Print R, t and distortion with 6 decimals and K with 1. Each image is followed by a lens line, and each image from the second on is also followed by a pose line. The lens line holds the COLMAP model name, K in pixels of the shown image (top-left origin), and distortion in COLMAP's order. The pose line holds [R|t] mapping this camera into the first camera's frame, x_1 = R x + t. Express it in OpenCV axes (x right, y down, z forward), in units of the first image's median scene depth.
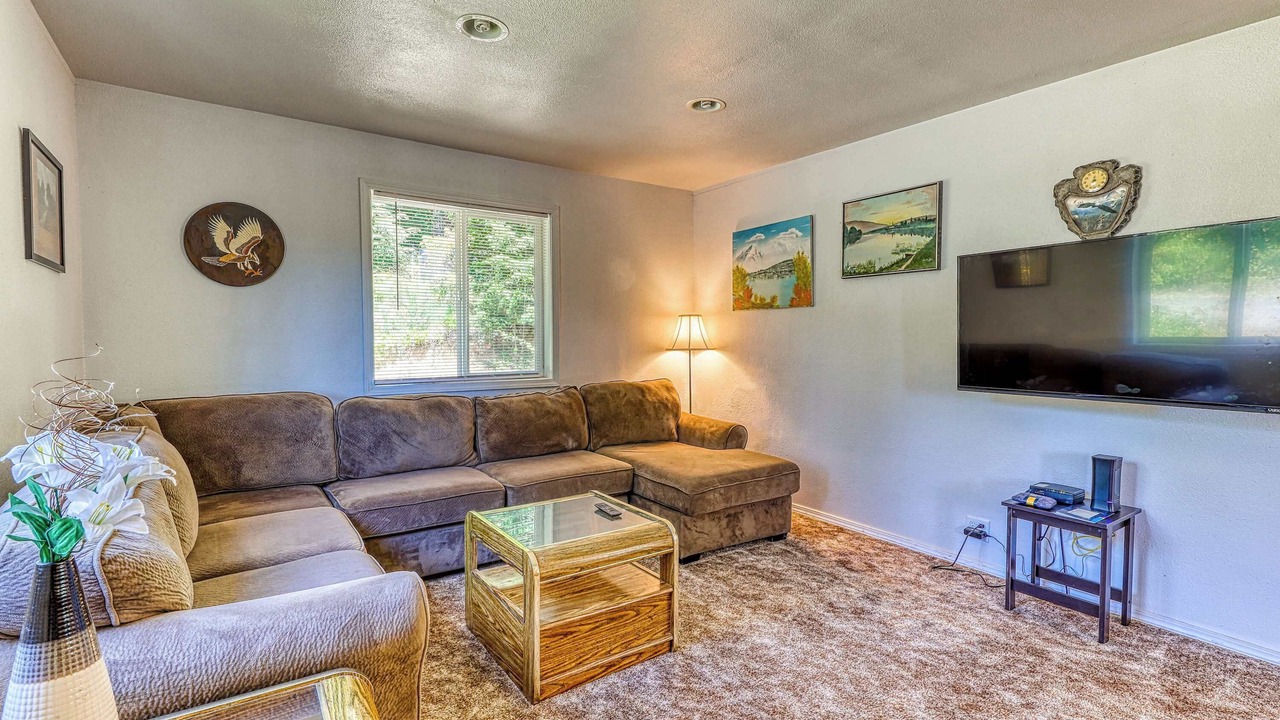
lens RADIAL K [[581.0, 0, 645.3], [0, 581.0, 353.6], [0, 0, 1]] dist [0.002386, -0.002277]
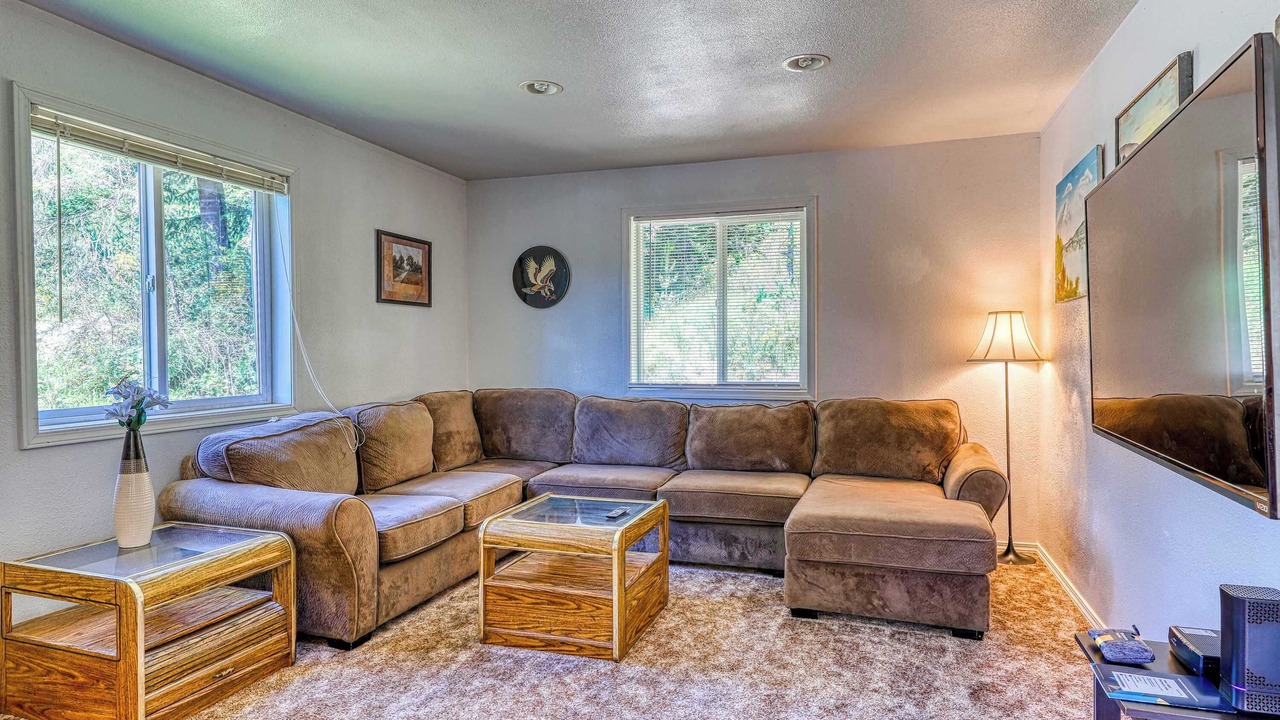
lens RADIAL K [[688.8, 0, 641.5], [0, 688.8, 351.9], [0, 0, 1]] dist [0.001334, -0.000532]
pose [[0.623712, -0.000243, -0.781654, 0.667061], [-0.017400, 0.999748, -0.014195, 0.002189], [0.781460, 0.022454, 0.623551, 0.199153]]
